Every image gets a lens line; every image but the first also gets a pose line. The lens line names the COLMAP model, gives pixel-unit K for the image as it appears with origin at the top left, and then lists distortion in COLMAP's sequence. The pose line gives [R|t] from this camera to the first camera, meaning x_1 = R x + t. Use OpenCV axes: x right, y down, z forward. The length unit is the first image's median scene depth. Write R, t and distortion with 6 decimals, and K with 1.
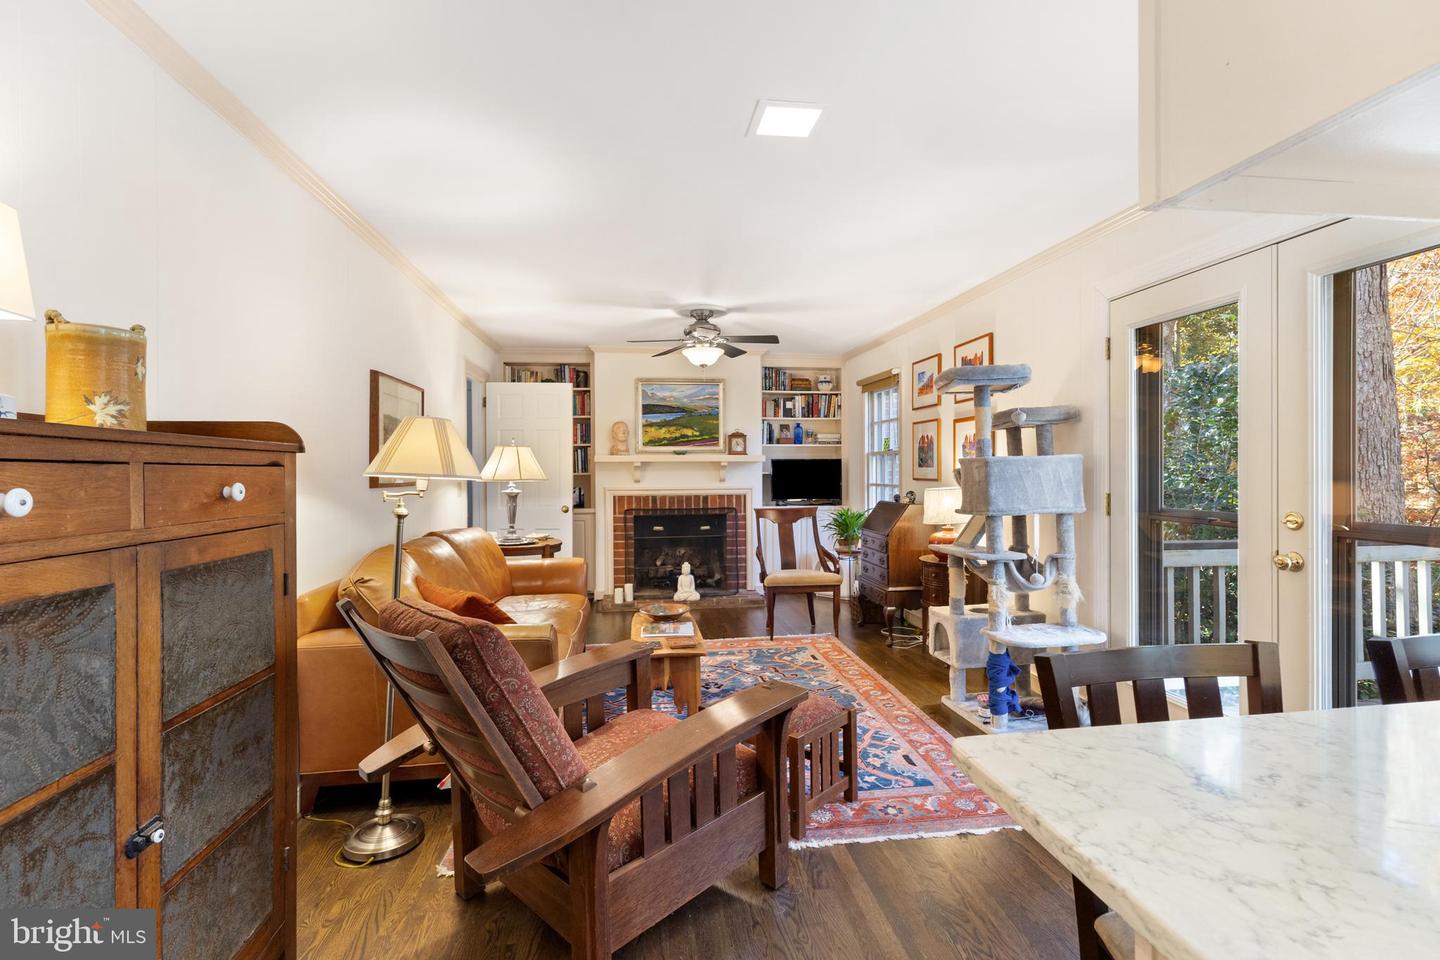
lens RADIAL K [[681.5, 0, 724.5], [0, 681.5, 471.6], [0, 0, 1]] dist [-0.000540, -0.000048]
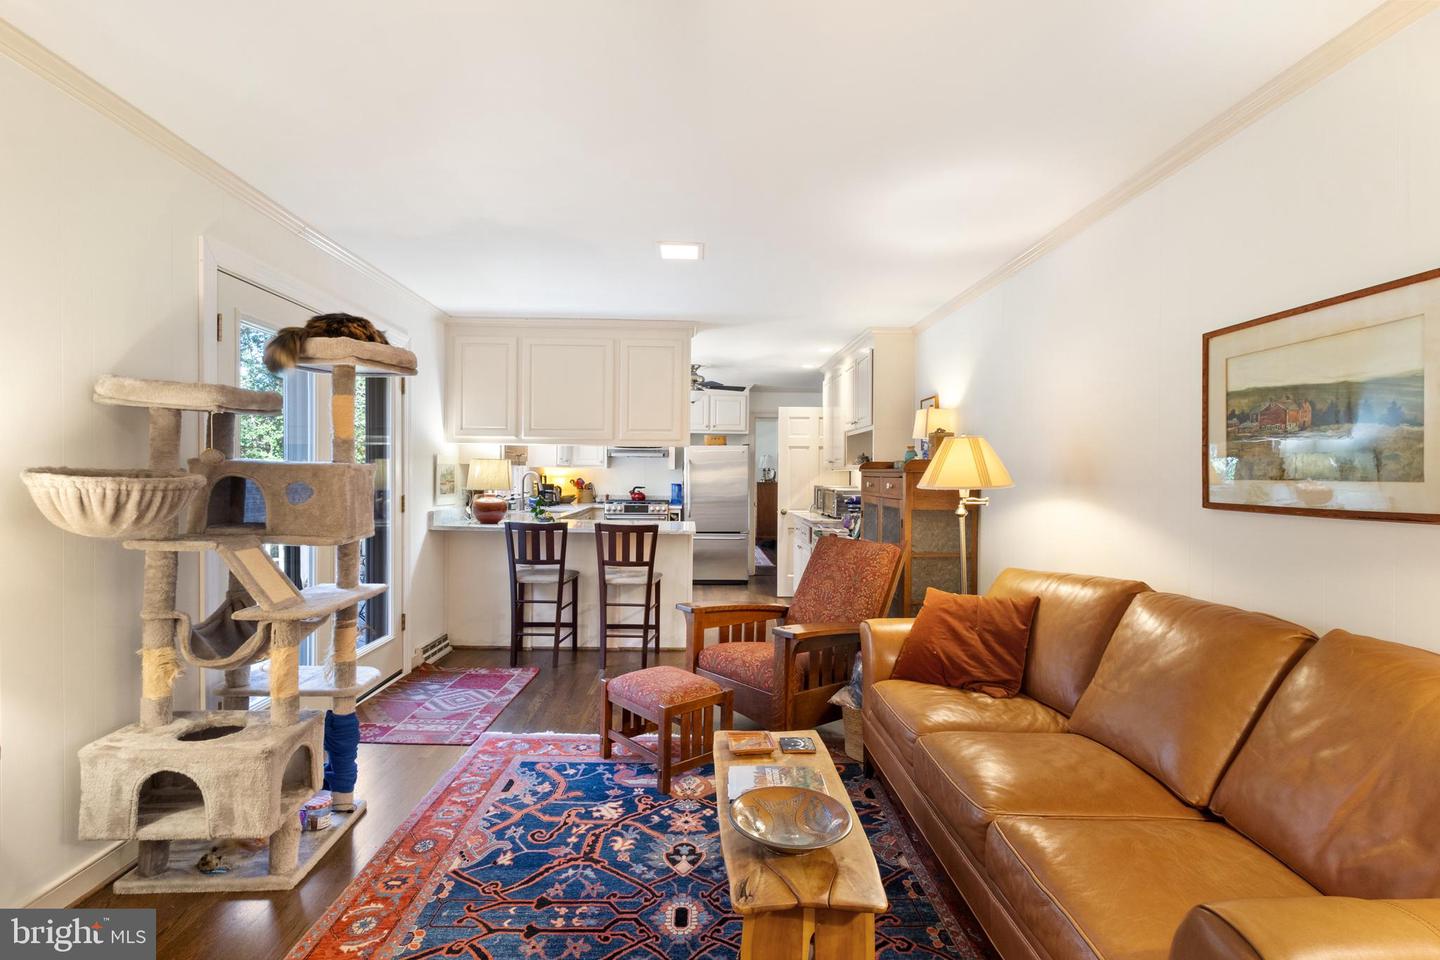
lens RADIAL K [[681.5, 0, 724.5], [0, 681.5, 471.6], [0, 0, 1]] dist [-0.000540, -0.000048]
pose [[-0.995403, 0.000249, 0.095772, -0.117505], [0.000205, 1.000000, -0.000464, -0.012820], [-0.095772, -0.000442, -0.995403, 1.890741]]
